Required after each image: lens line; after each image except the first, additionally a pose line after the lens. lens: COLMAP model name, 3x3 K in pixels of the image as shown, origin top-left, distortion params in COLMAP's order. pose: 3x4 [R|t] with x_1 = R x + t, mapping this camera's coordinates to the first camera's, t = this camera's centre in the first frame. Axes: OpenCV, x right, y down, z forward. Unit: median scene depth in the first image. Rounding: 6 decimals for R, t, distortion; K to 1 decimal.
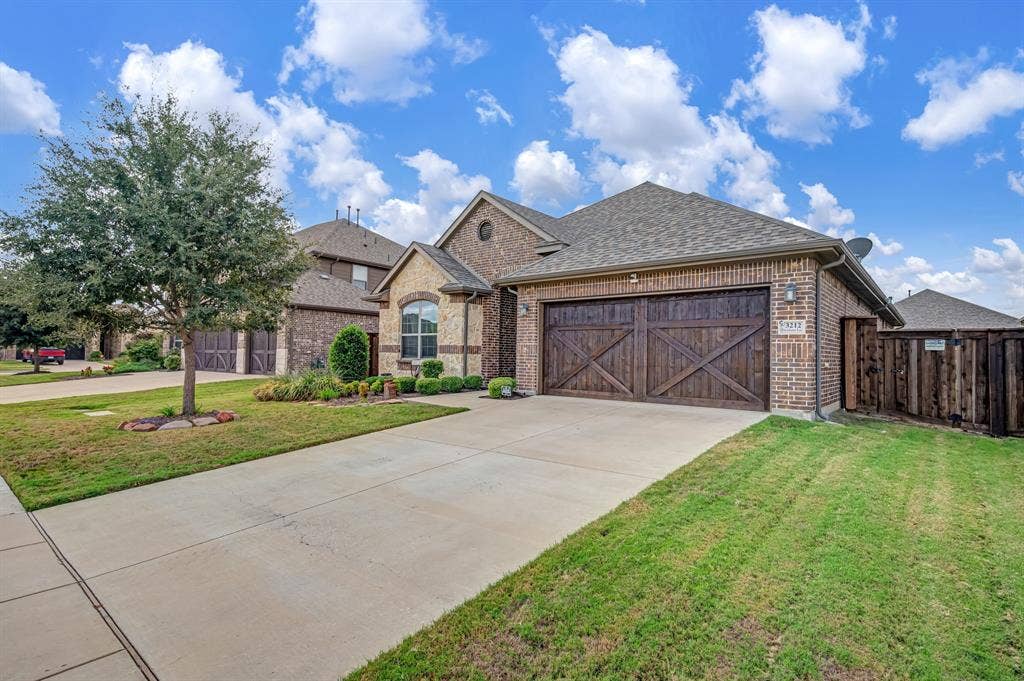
lens RADIAL K [[508.8, 0, 519.6], [0, 508.8, 345.8], [0, 0, 1]] dist [-0.002213, -0.000157]
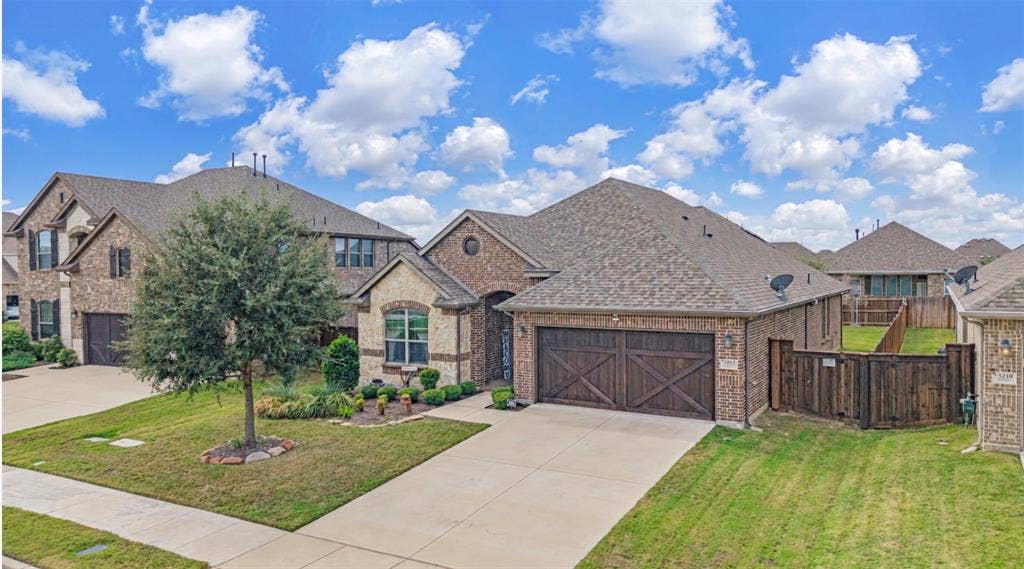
lens RADIAL K [[735.1, 0, 512.0], [0, 735.1, 284.5], [0, 0, 1]] dist [0.003043, -0.000018]
pose [[0.987538, -0.030301, 0.154437, -0.287453], [0.022500, 0.998393, 0.052013, -0.285932], [-0.155765, -0.047890, 0.986633, -0.705540]]
